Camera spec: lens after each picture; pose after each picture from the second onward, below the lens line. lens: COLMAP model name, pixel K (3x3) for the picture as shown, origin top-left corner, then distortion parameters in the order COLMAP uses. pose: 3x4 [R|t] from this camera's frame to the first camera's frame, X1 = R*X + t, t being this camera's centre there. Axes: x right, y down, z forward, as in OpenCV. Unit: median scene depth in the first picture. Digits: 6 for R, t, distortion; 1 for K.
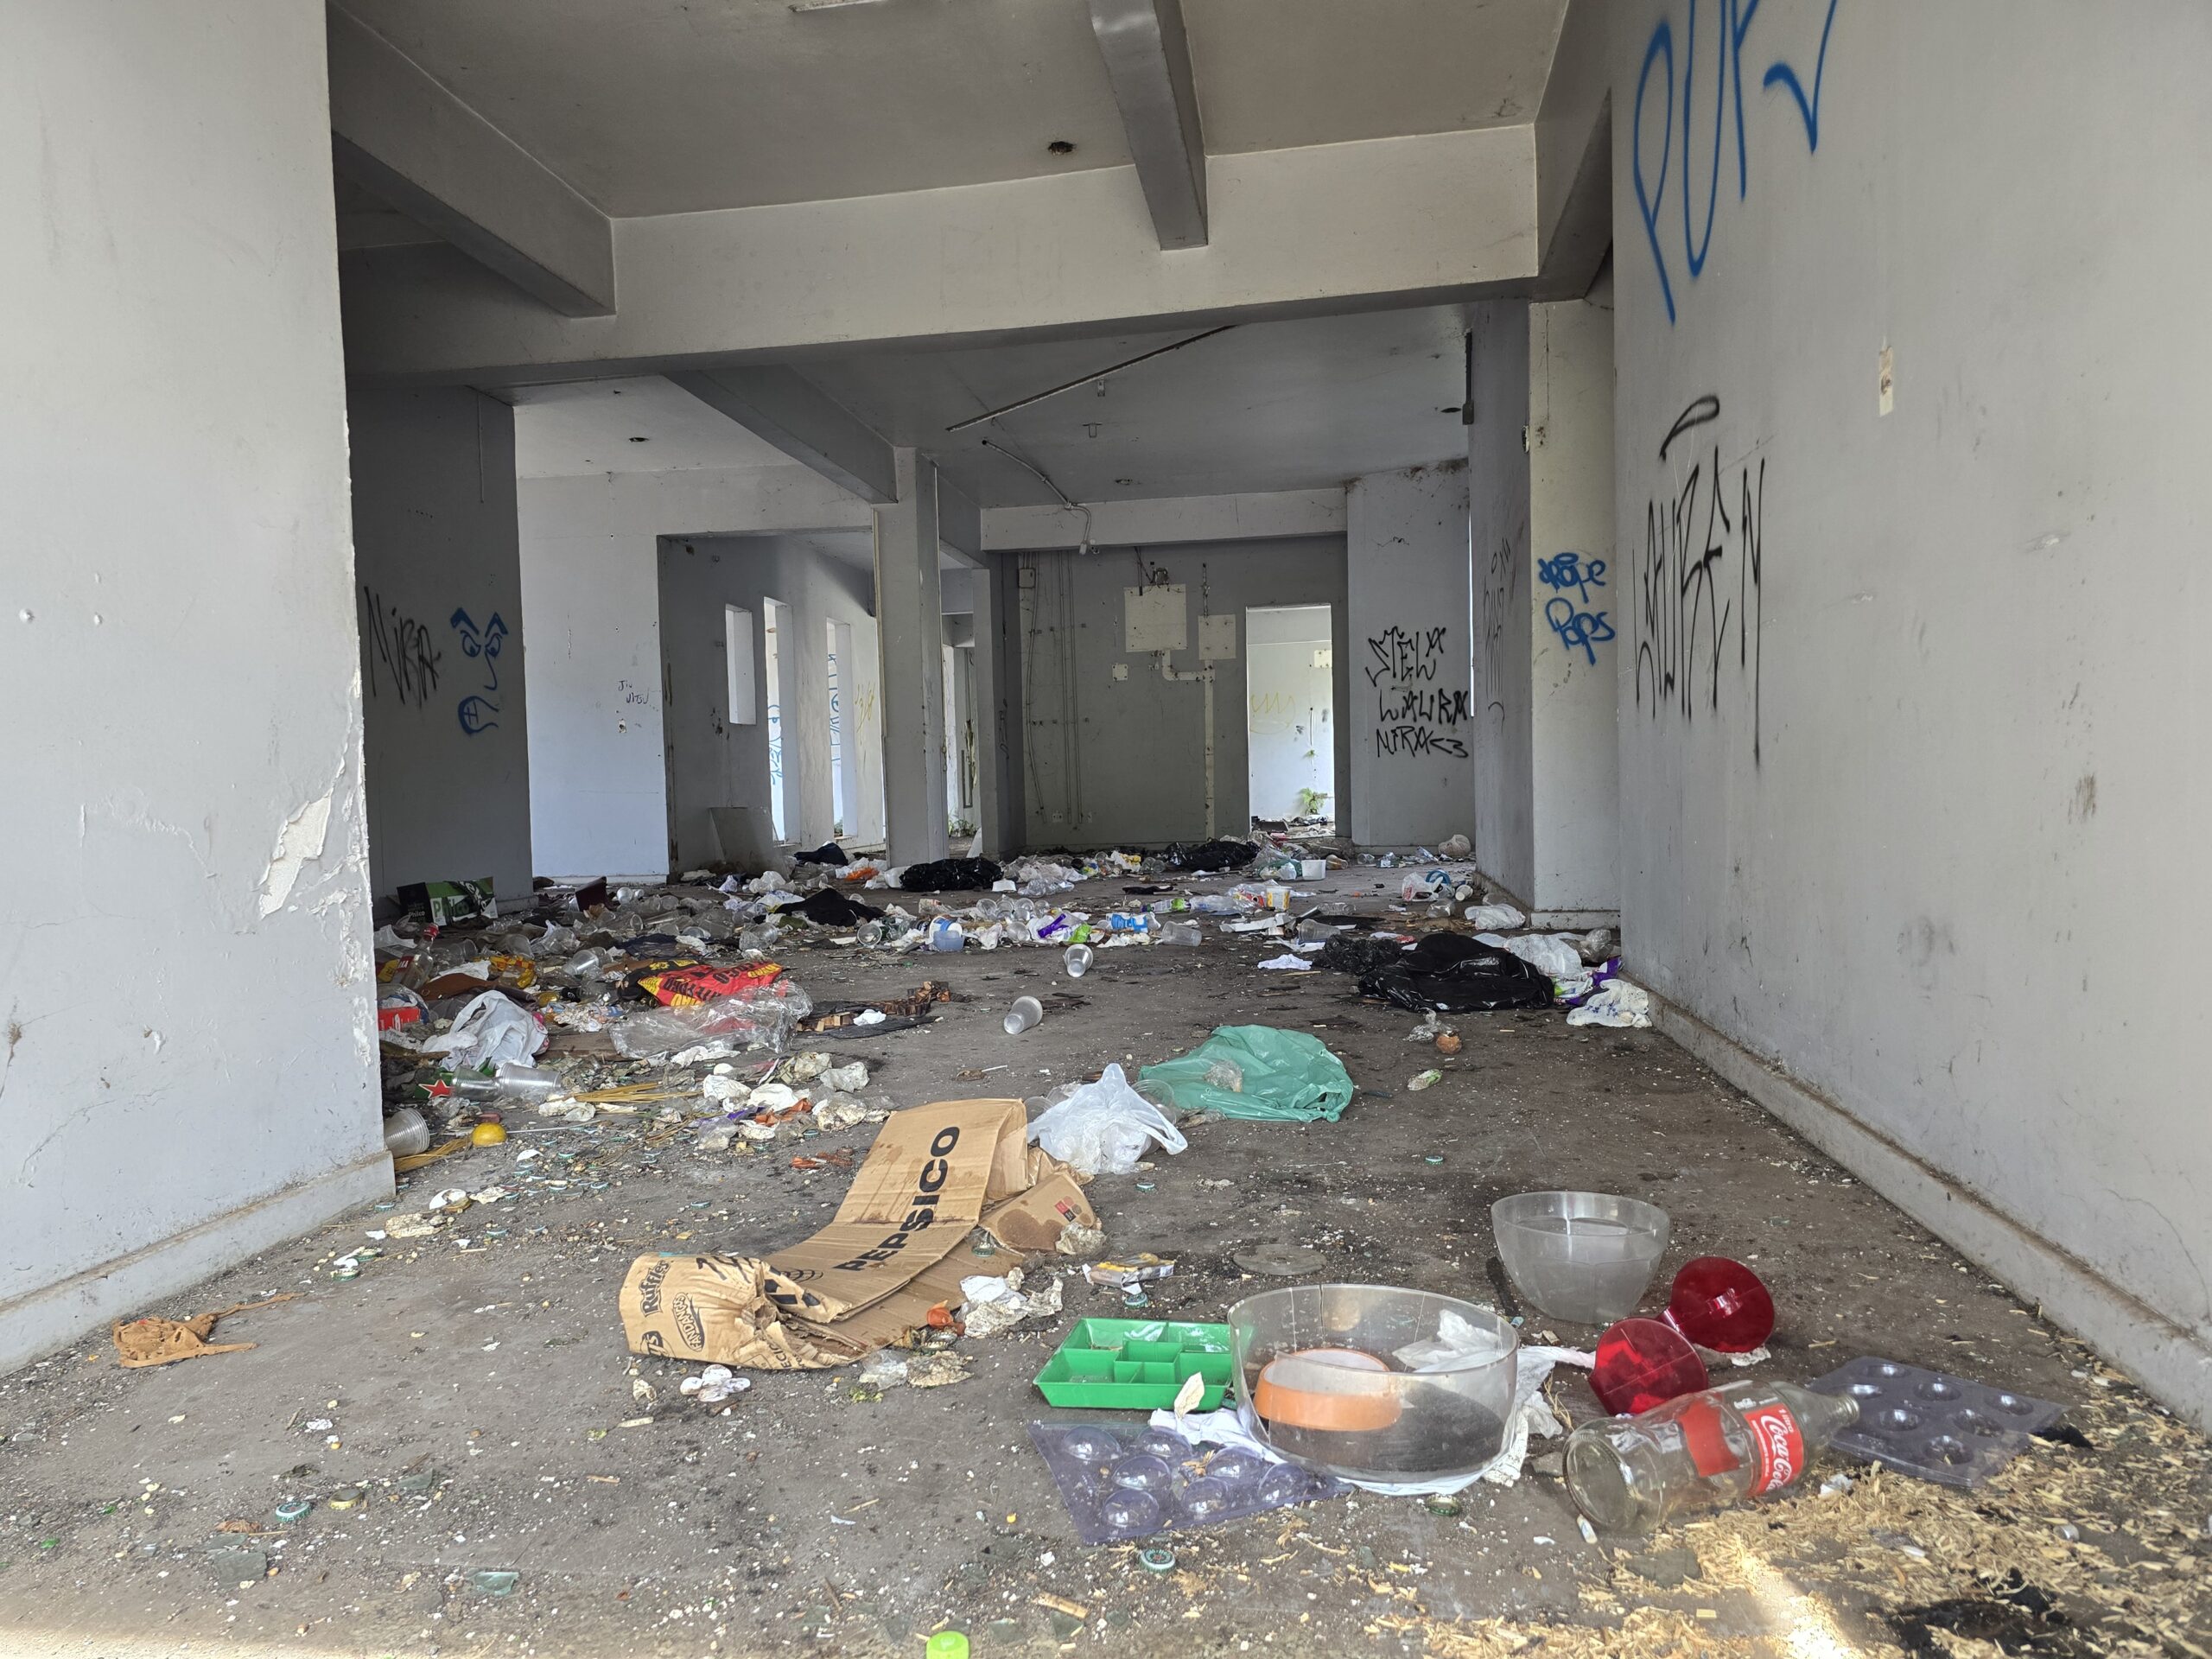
lens RADIAL K [[1498.3, 0, 1048.9], [0, 1498.3, 836.4], [0, 0, 1]] dist [0.074626, -0.078219]
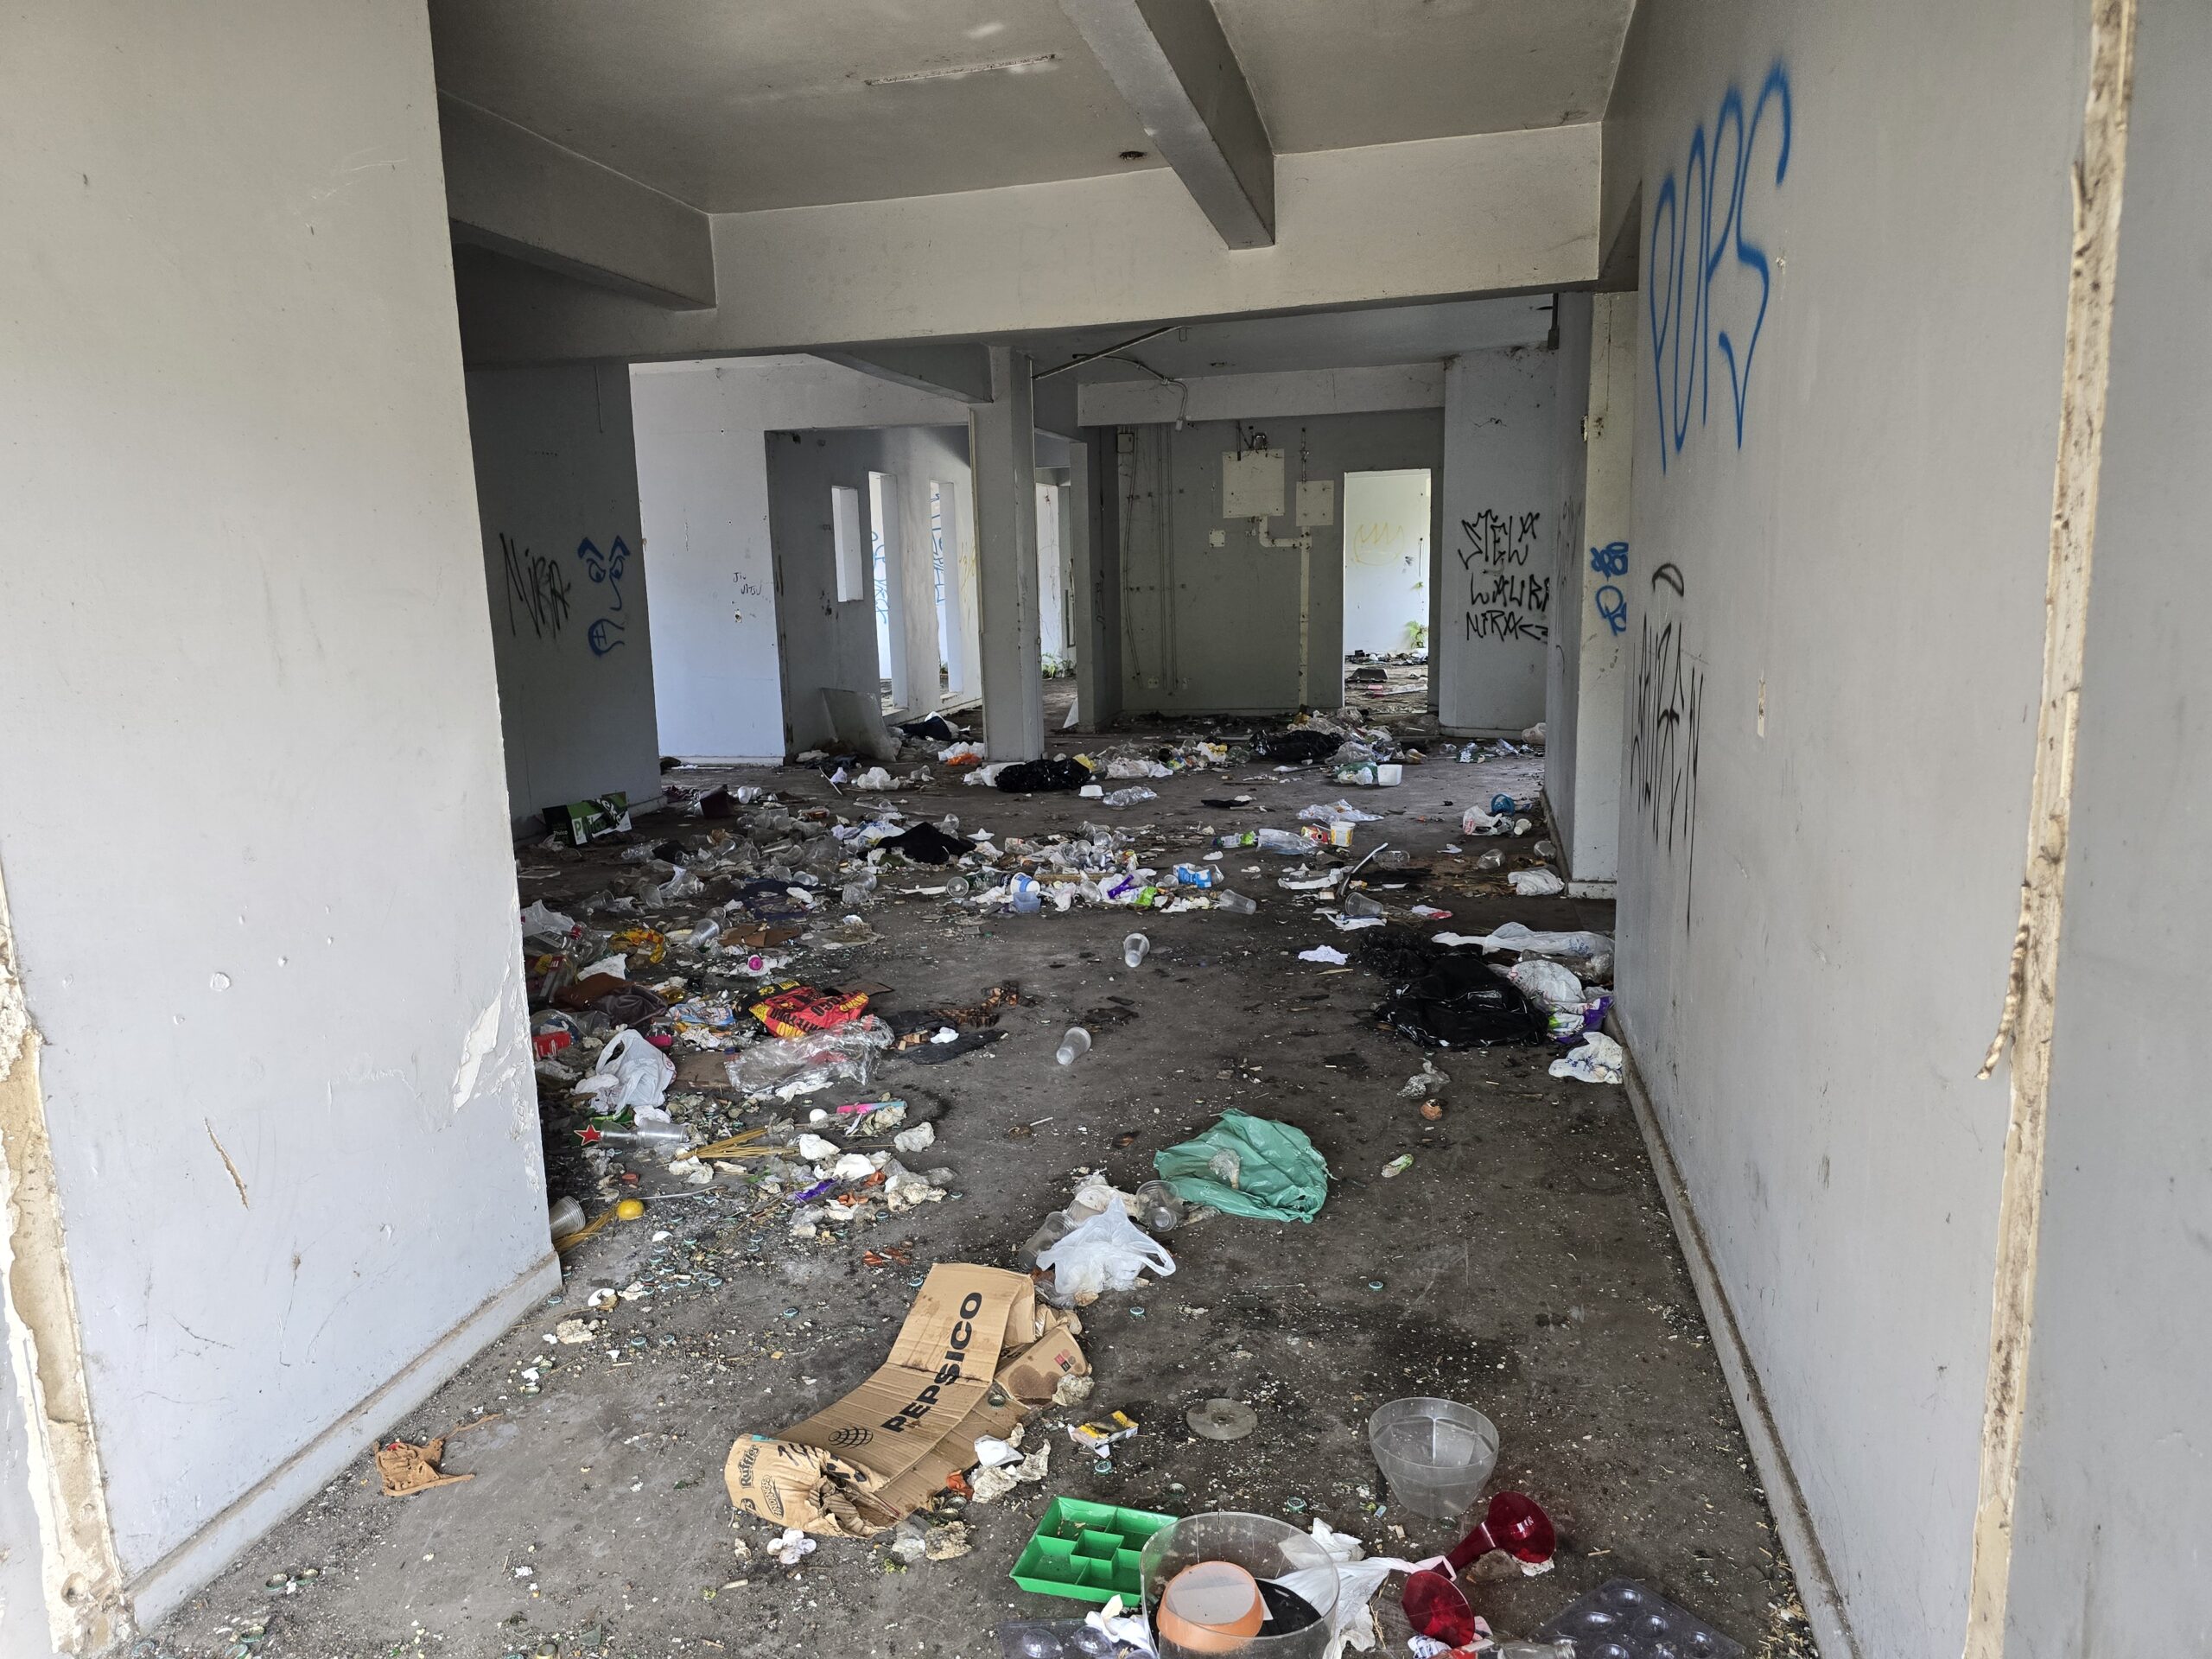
lens RADIAL K [[1487.9, 0, 1043.1], [0, 1487.9, 822.1], [0, 0, 1]] dist [0.075322, -0.082890]
pose [[0.996674, 0.008655, -0.081034, 0.033825], [0.002379, 0.990830, 0.135093, -0.138125], [0.081460, -0.134837, 0.987514, -0.077493]]
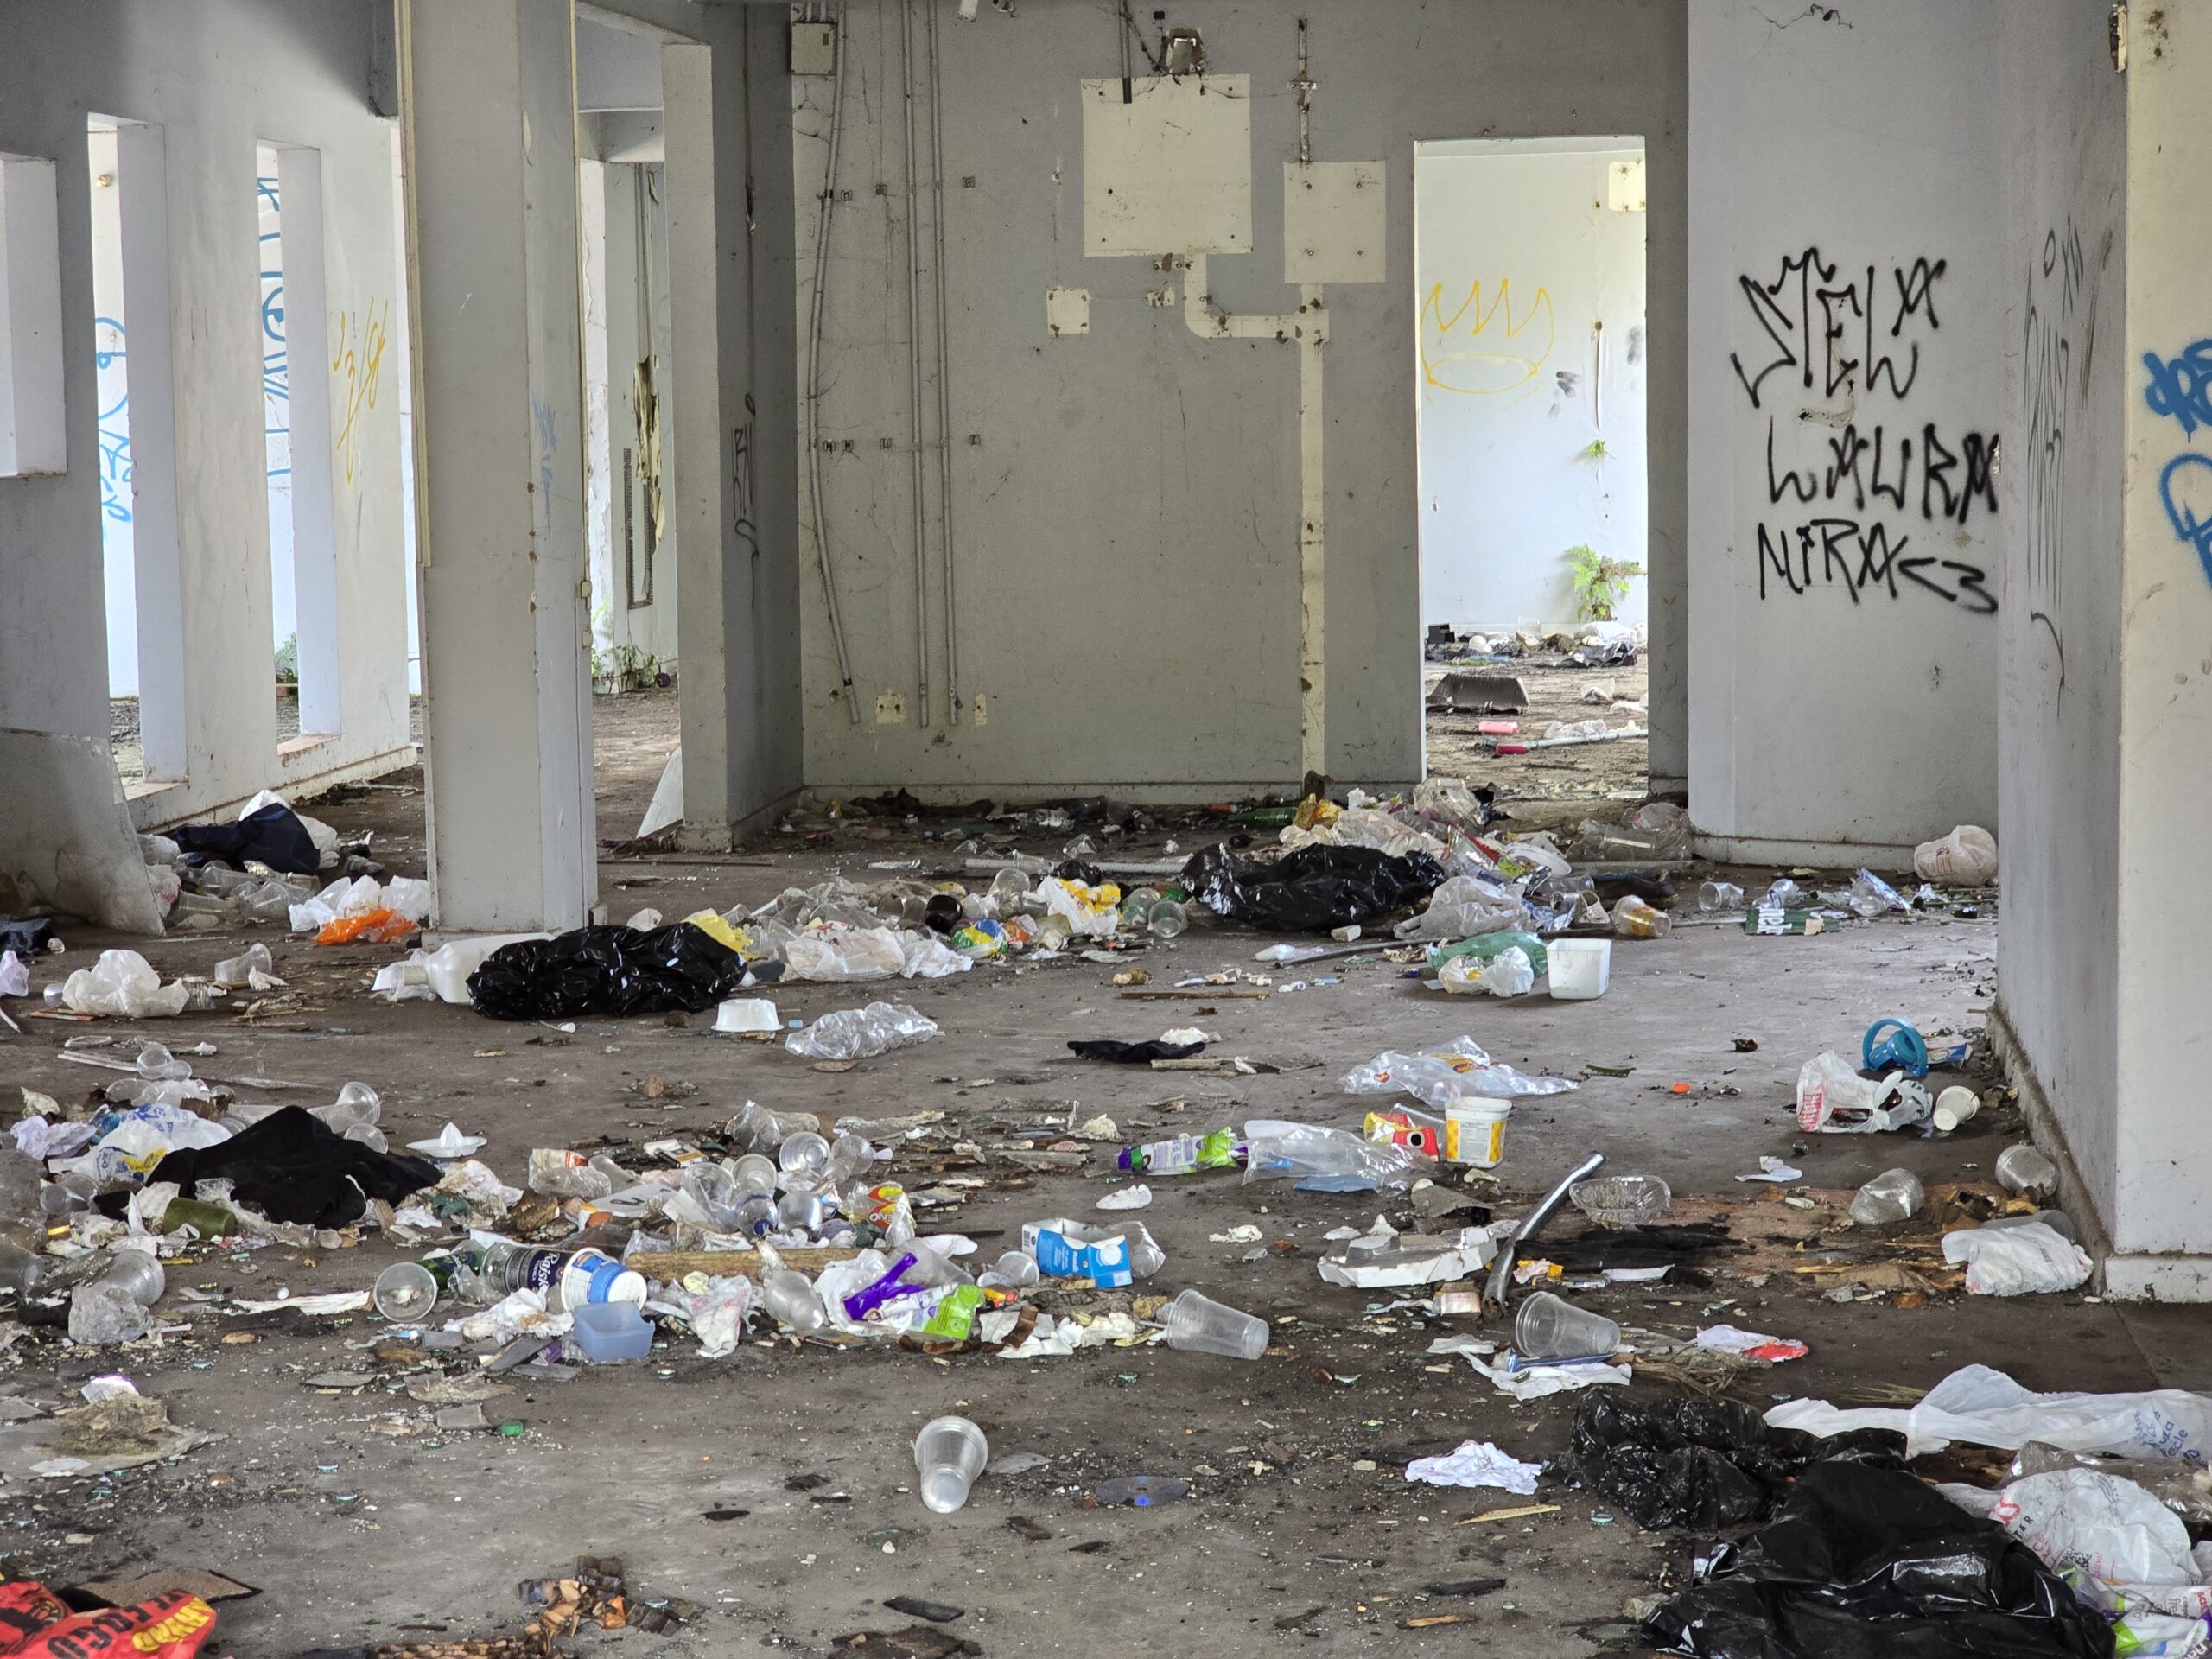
lens RADIAL K [[4250.4, 0, 991.3], [0, 4250.4, 826.9], [0, 0, 1]] dist [-0.061393, 0.456507]
pose [[0.999557, 0.003944, 0.029511, -0.002602], [-0.005961, 0.997628, 0.068571, -0.136148], [-0.029170, -0.068716, 0.997210, -0.082784]]
